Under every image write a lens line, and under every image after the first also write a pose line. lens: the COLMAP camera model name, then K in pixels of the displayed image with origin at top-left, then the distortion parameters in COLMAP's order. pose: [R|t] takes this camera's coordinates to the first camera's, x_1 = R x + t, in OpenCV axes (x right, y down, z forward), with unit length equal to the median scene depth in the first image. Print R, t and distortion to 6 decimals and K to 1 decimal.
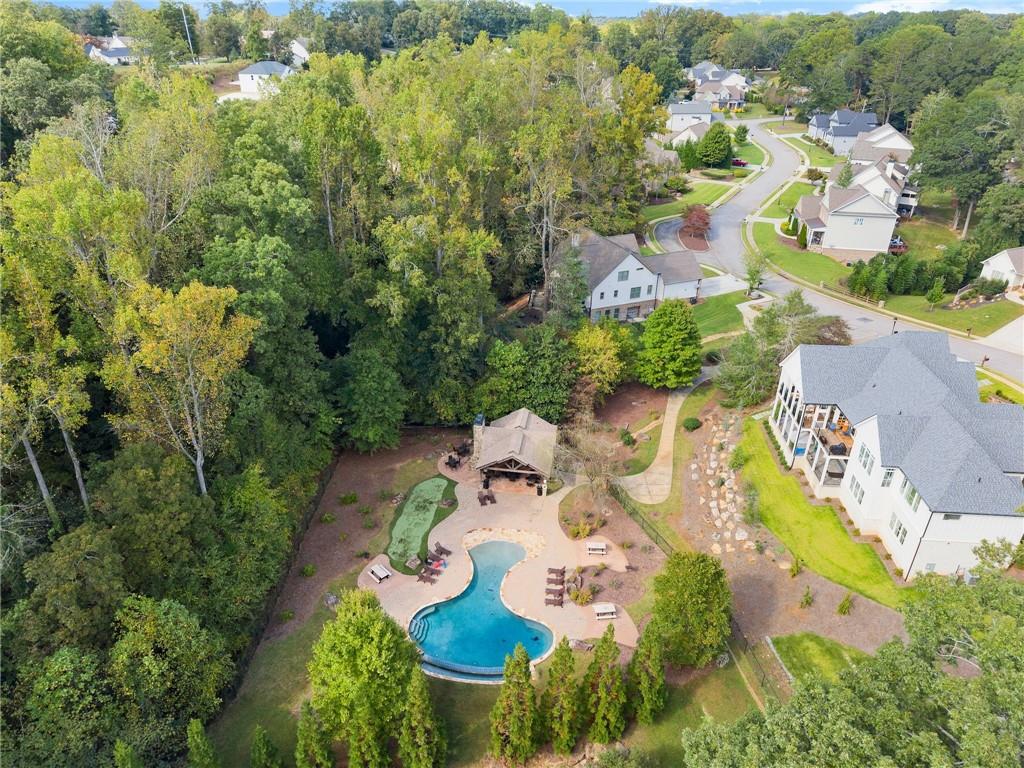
lens RADIAL K [[673.1, 0, 506.1], [0, 673.1, 386.2], [0, 0, 1]] dist [0.045674, -0.039258]
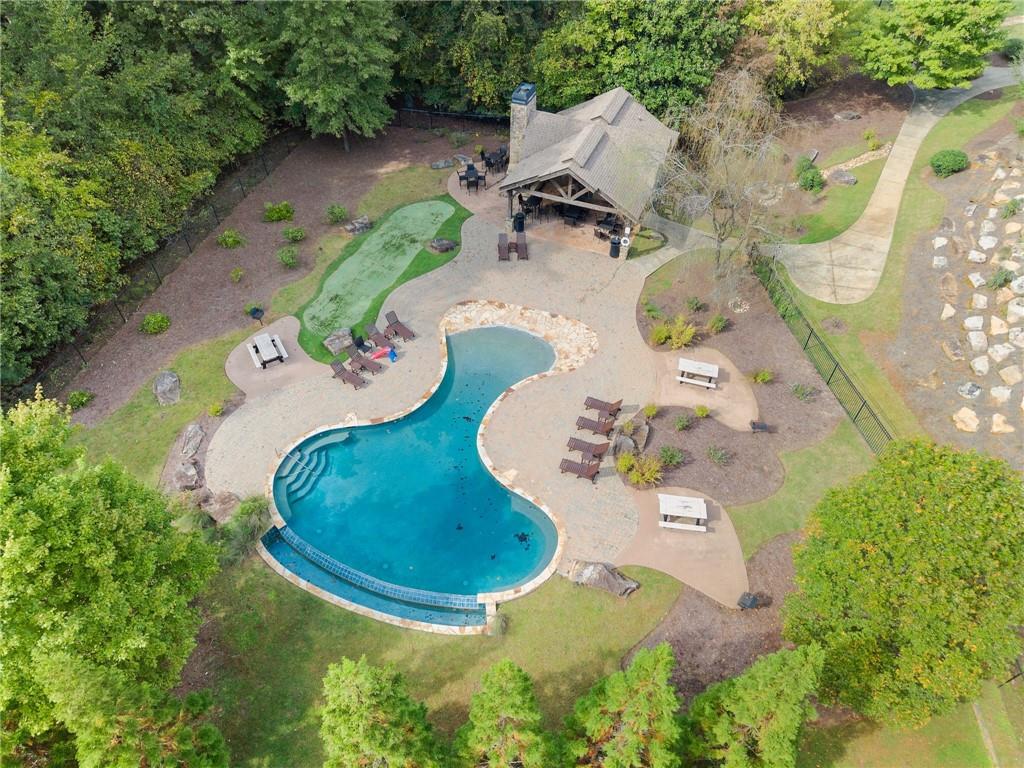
lens RADIAL K [[673.1, 0, 510.7], [0, 673.1, 394.8], [0, 0, 1]] dist [0.045674, -0.039258]
pose [[0.973380, 0.172988, -0.150352, 0.071389], [-0.112884, 0.932758, 0.342373, 0.092982], [0.199468, -0.316287, 0.927456, 0.469127]]
